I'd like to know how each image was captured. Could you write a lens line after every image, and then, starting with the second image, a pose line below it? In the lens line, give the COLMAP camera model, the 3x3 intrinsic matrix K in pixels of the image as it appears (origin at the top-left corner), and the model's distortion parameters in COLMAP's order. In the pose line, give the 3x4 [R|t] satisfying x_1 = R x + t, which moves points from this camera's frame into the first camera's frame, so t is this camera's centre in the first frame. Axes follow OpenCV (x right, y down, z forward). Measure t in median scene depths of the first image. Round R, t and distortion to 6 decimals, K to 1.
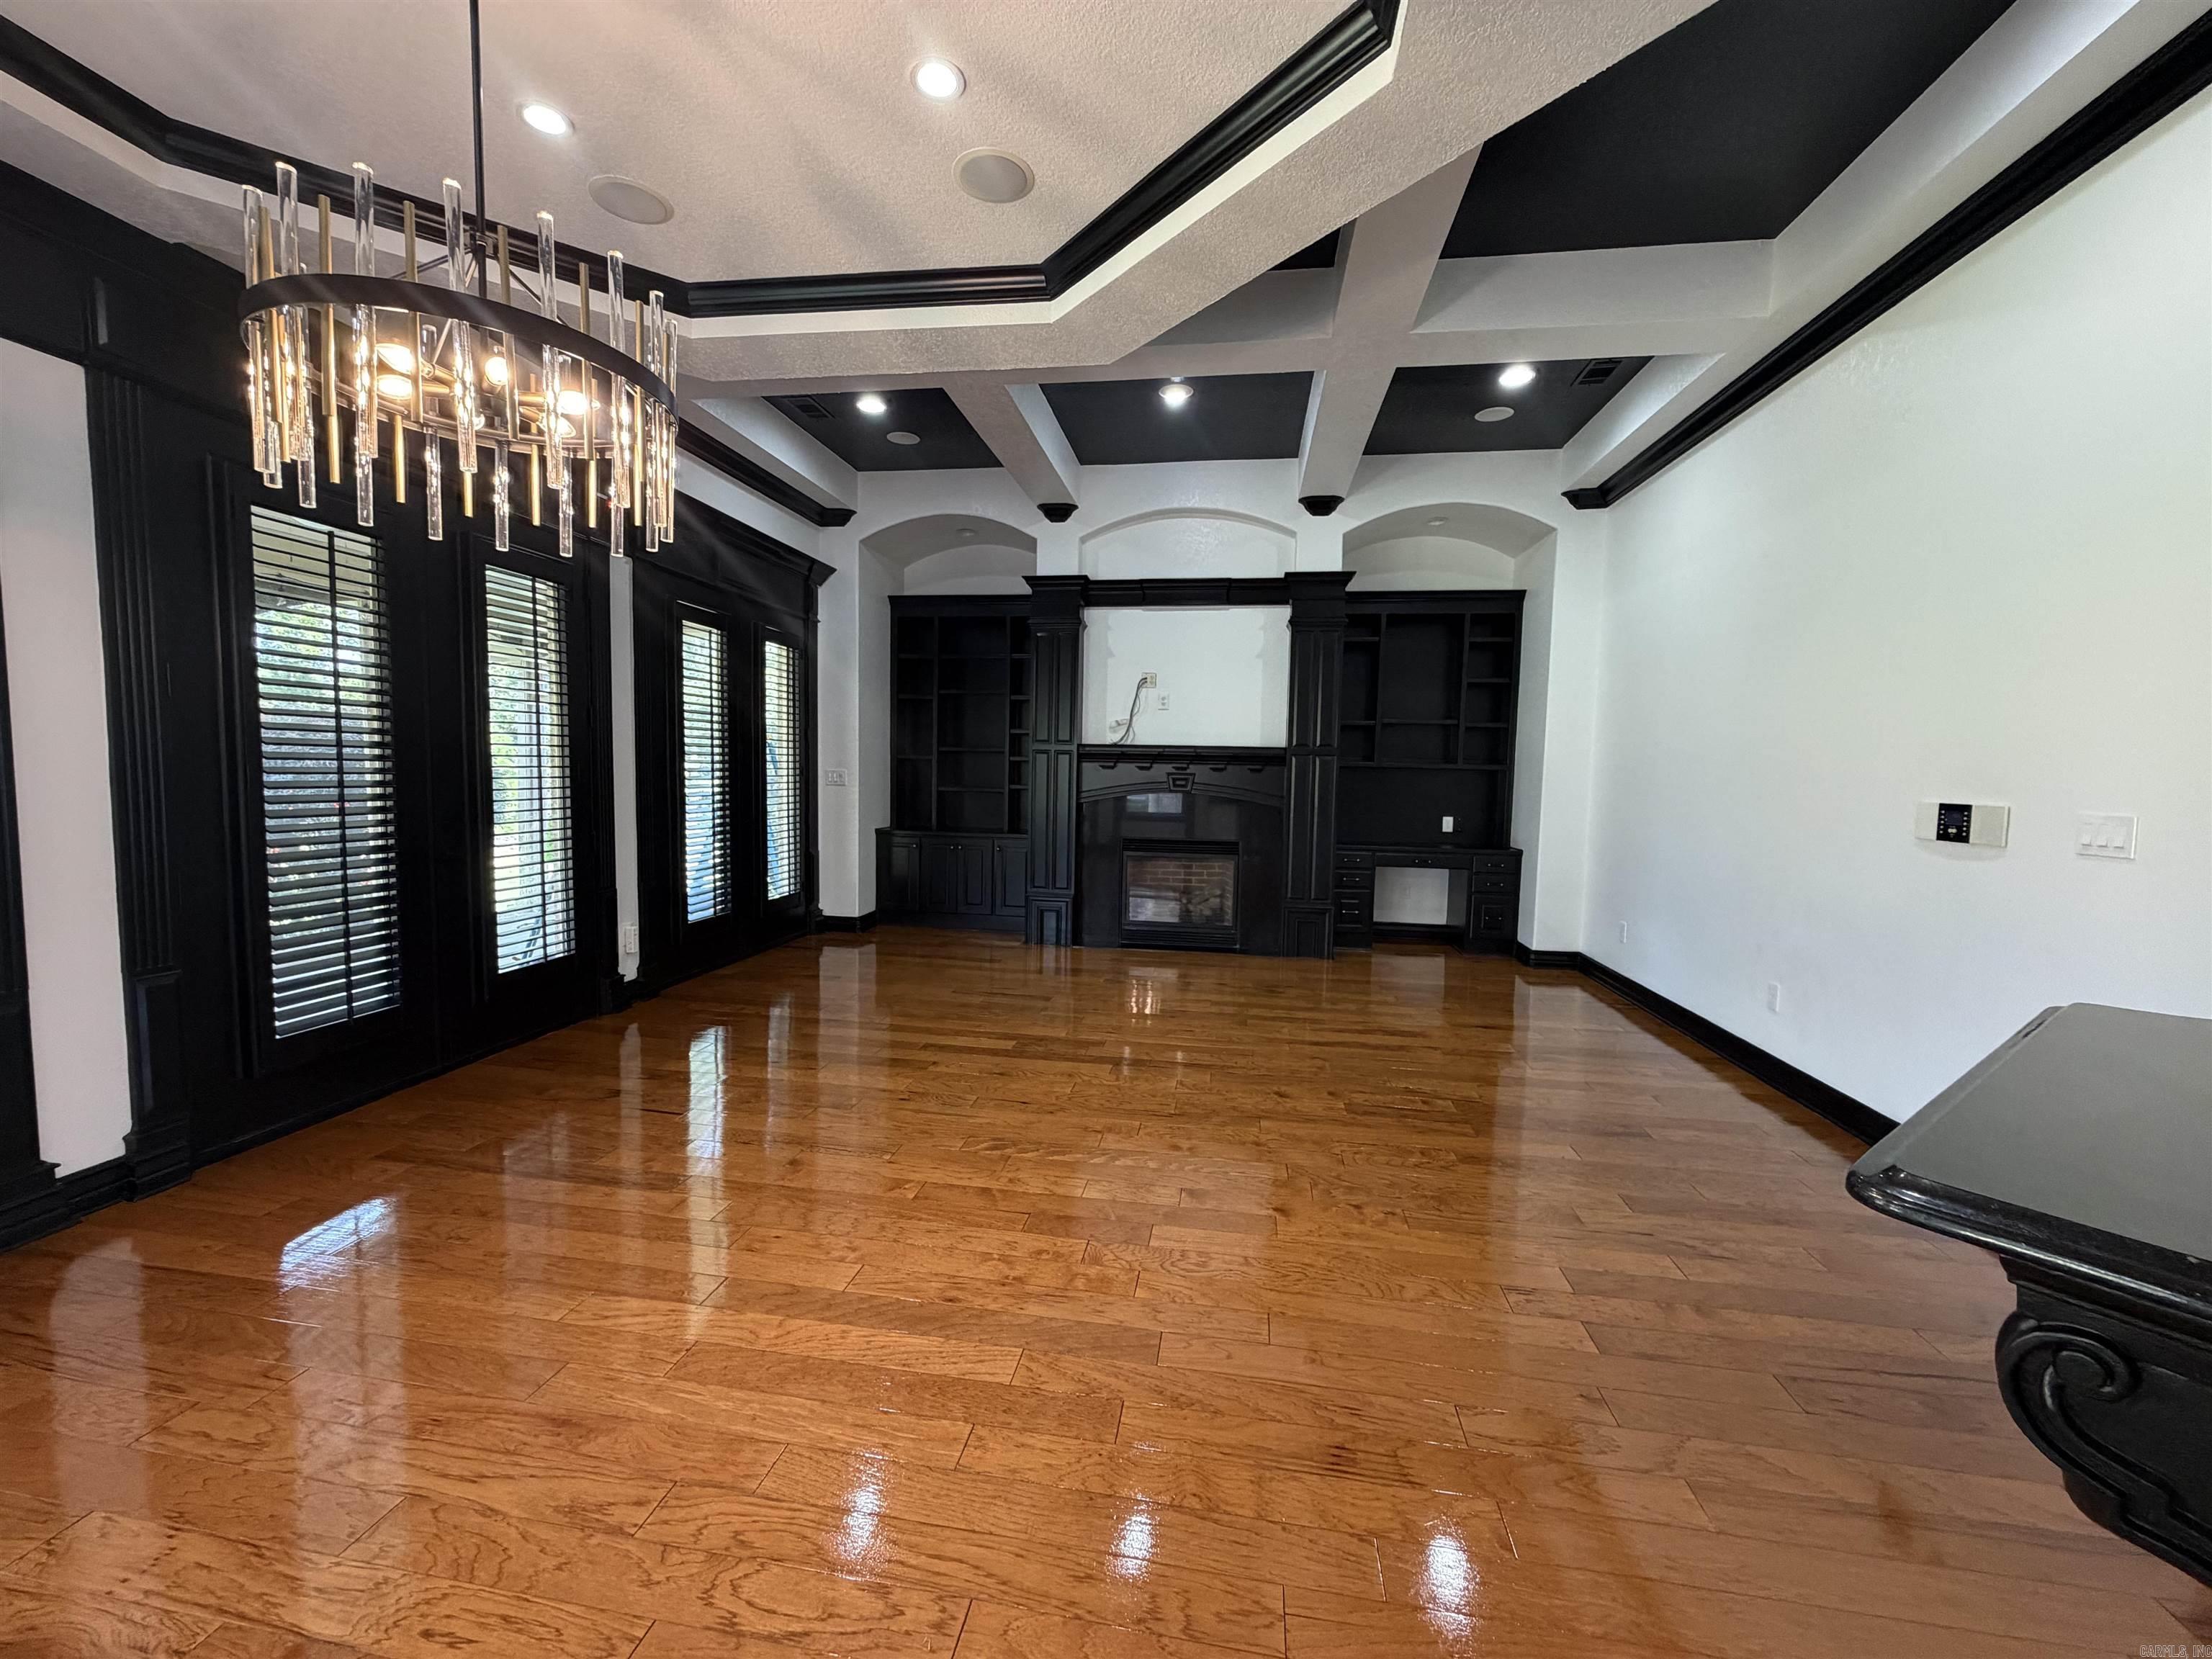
lens RADIAL K [[884.9, 0, 1102.0], [0, 884.9, 835.1], [0, 0, 1]] dist [-0.000038, 0.001556]
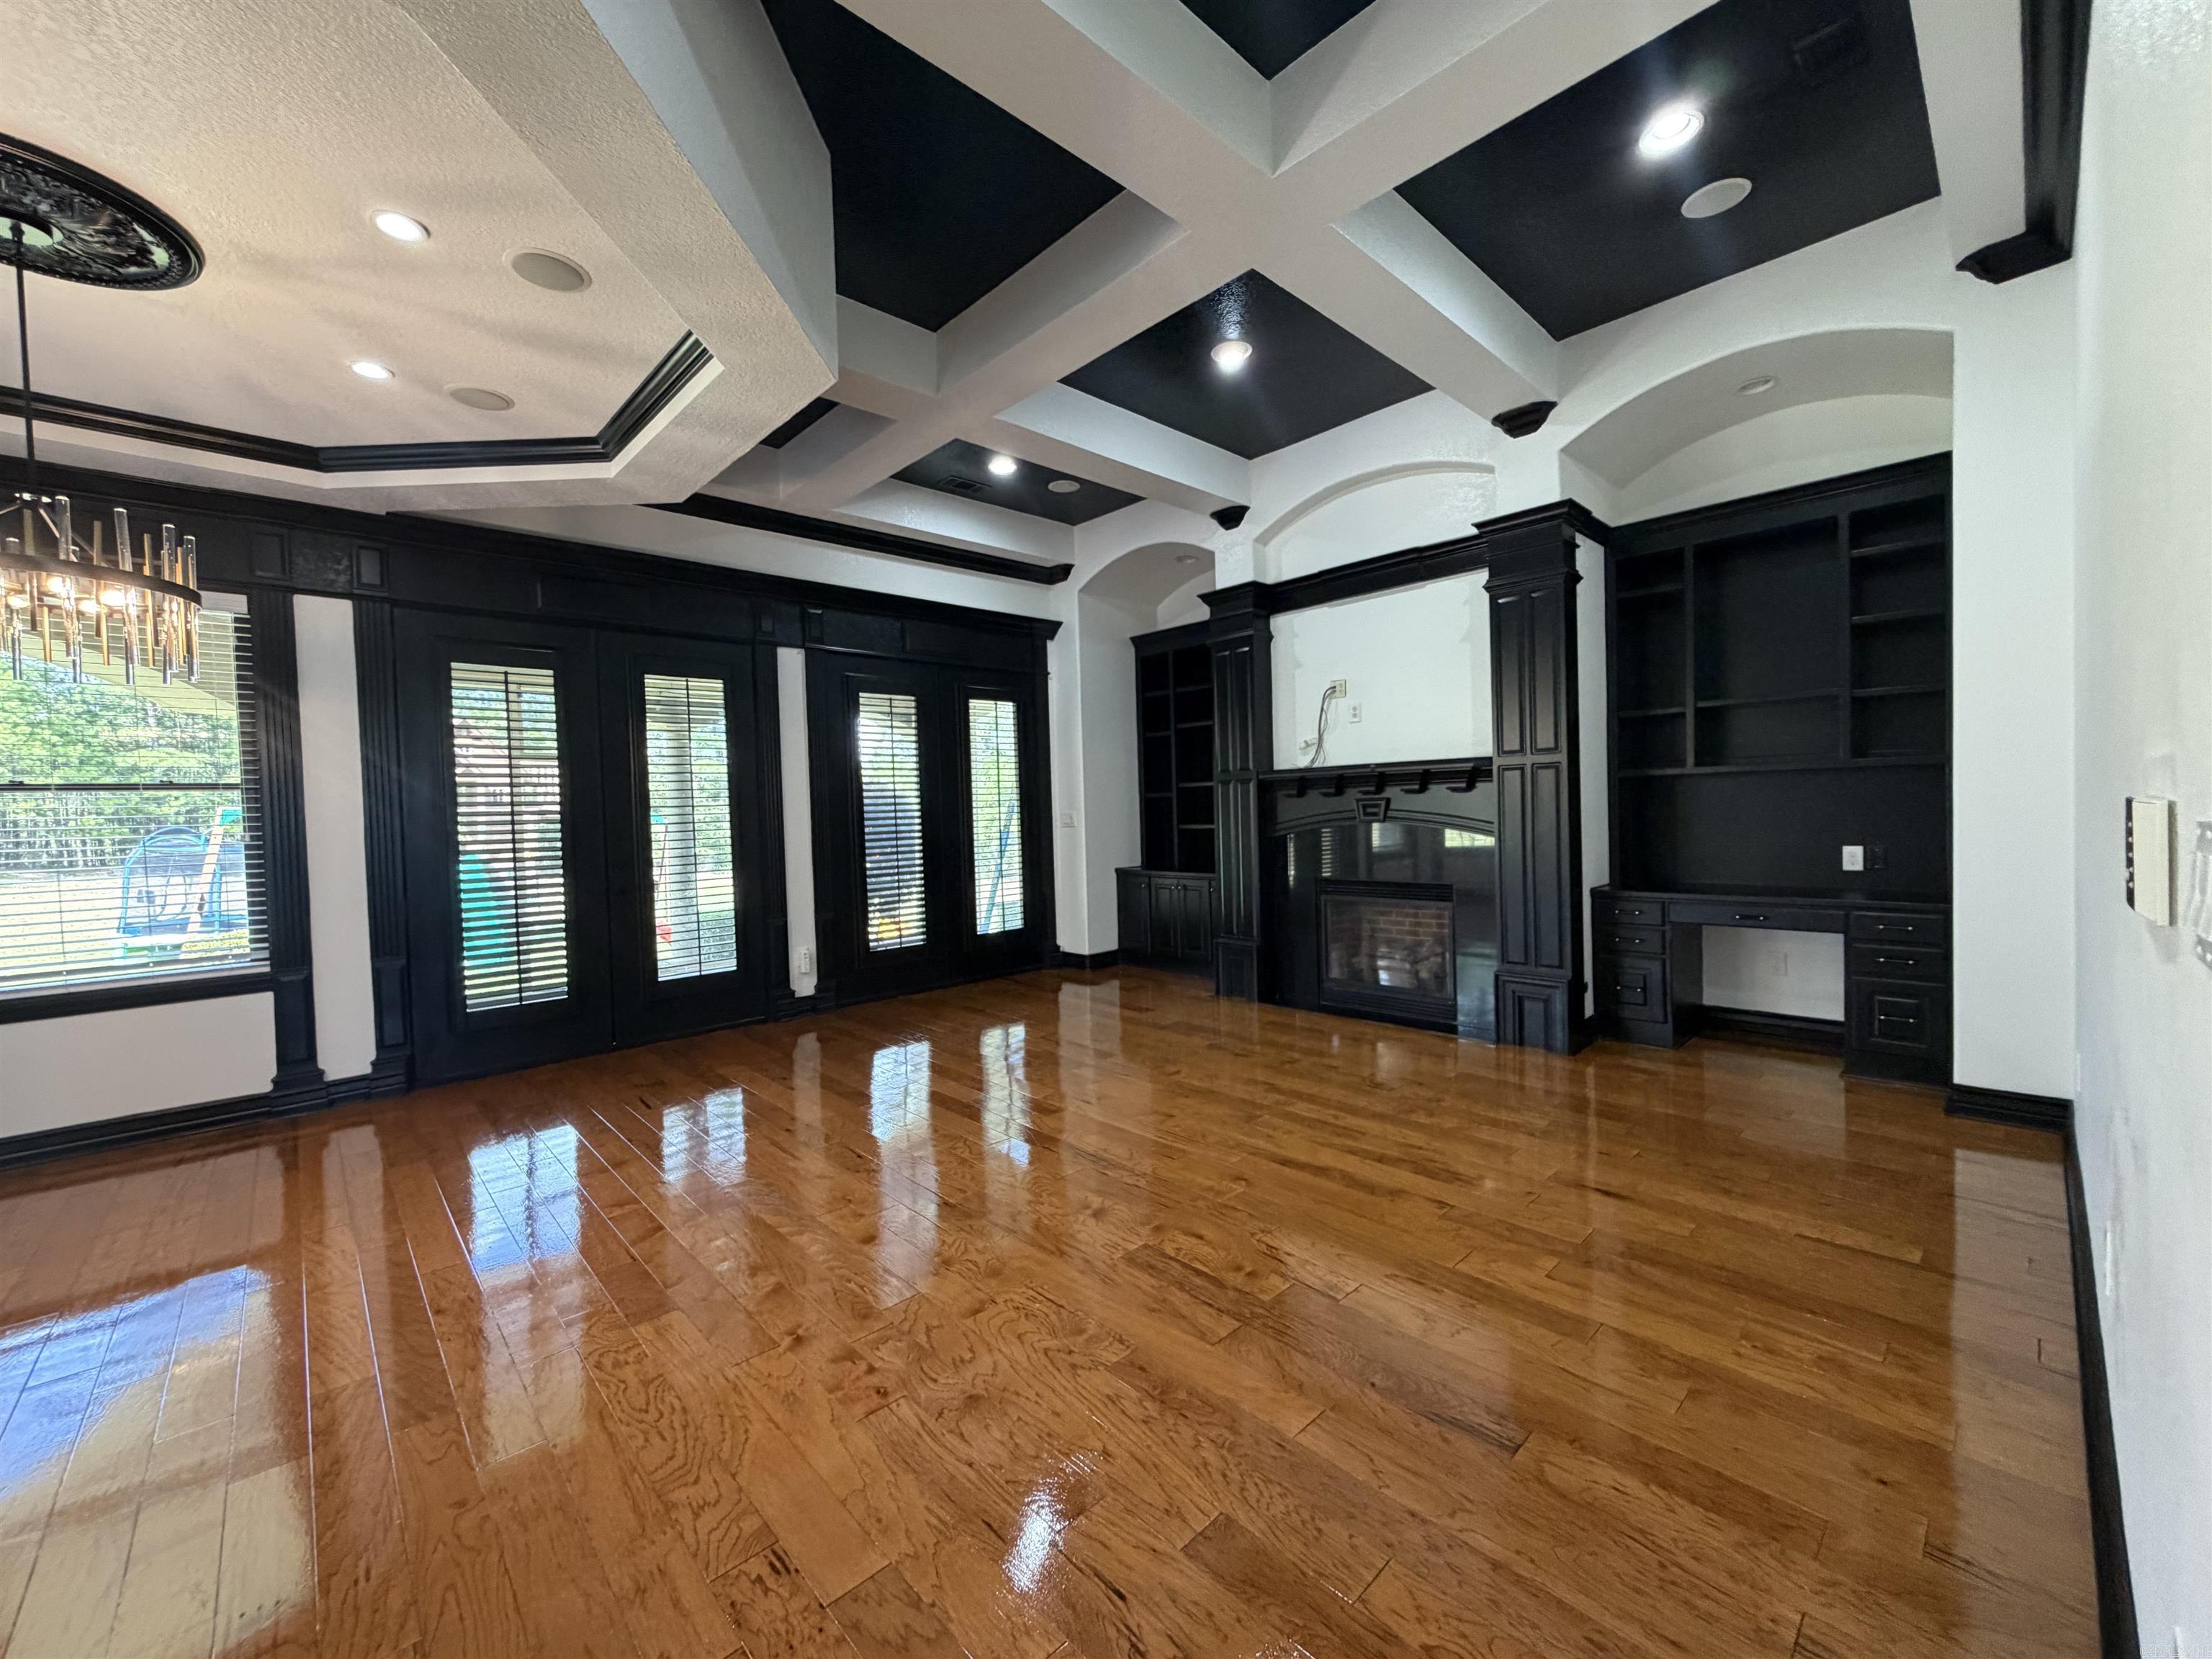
lens RADIAL K [[884.9, 0, 1104.4], [0, 884.9, 832.5], [0, 0, 1]] dist [-0.000038, 0.001556]
pose [[0.788139, -0.027782, -0.614869, 0.392701], [-0.000224, 0.998968, -0.045424, -0.002149], [0.615497, 0.035938, 0.787320, 0.216950]]
